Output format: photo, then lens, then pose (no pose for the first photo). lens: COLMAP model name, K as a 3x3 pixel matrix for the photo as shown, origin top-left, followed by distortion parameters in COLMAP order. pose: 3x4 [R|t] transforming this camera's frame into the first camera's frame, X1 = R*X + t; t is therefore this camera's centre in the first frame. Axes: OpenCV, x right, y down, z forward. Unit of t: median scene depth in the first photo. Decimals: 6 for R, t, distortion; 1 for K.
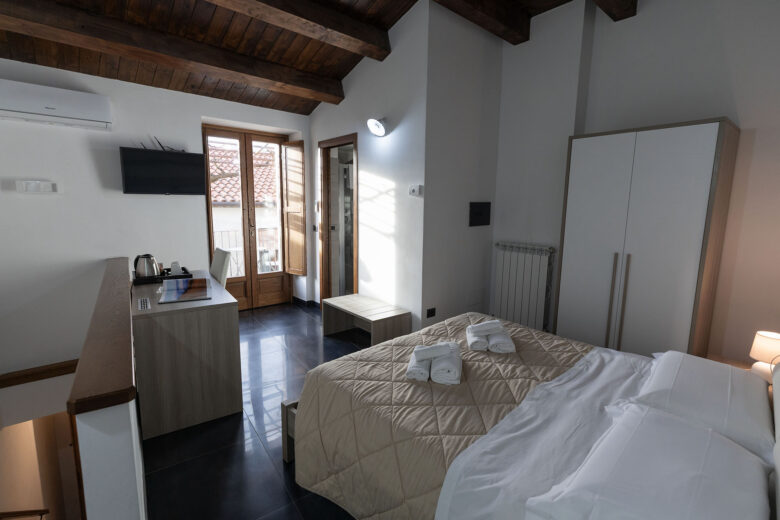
lens RADIAL K [[359.7, 0, 390.0], [0, 359.7, 260.0], [0, 0, 1]] dist [-0.011290, 0.000143]
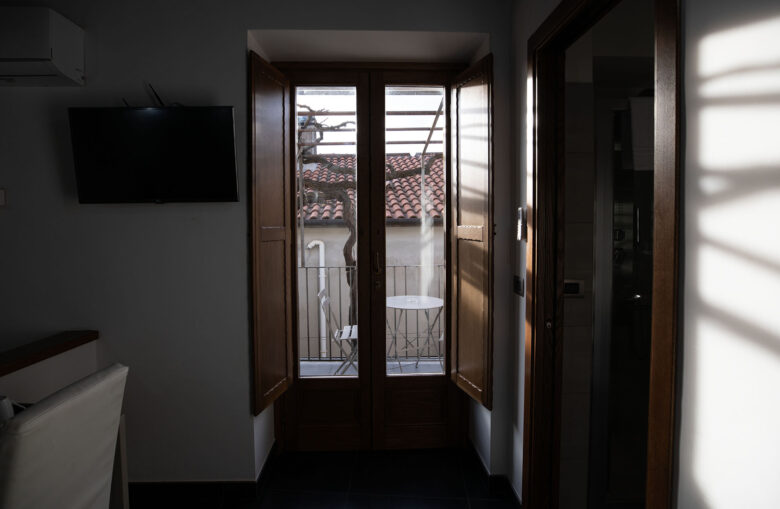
lens RADIAL K [[371.4, 0, 389.7], [0, 371.4, 232.2], [0, 0, 1]] dist [-0.036710, -0.000001]
pose [[0.777432, -0.002525, -0.628962, -0.117774], [-0.071899, 0.993080, -0.092858, -0.146021], [0.624844, 0.117413, 0.771871, 0.959271]]
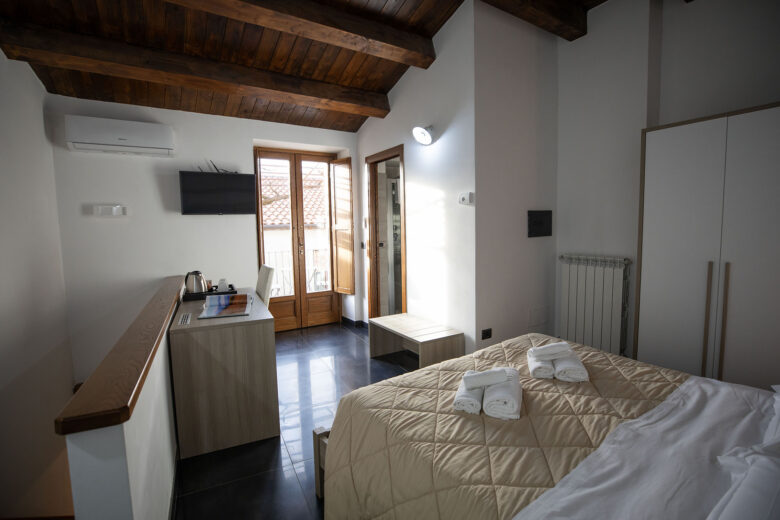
lens RADIAL K [[362.9, 0, 390.0], [0, 362.9, 260.0], [0, 0, 1]] dist [-0.052802, 0.012566]
pose [[0.987956, -0.018029, -0.153681, 0.019782], [0.008694, 0.998088, -0.061203, 0.017538], [0.154491, 0.059129, 0.986223, 0.073678]]
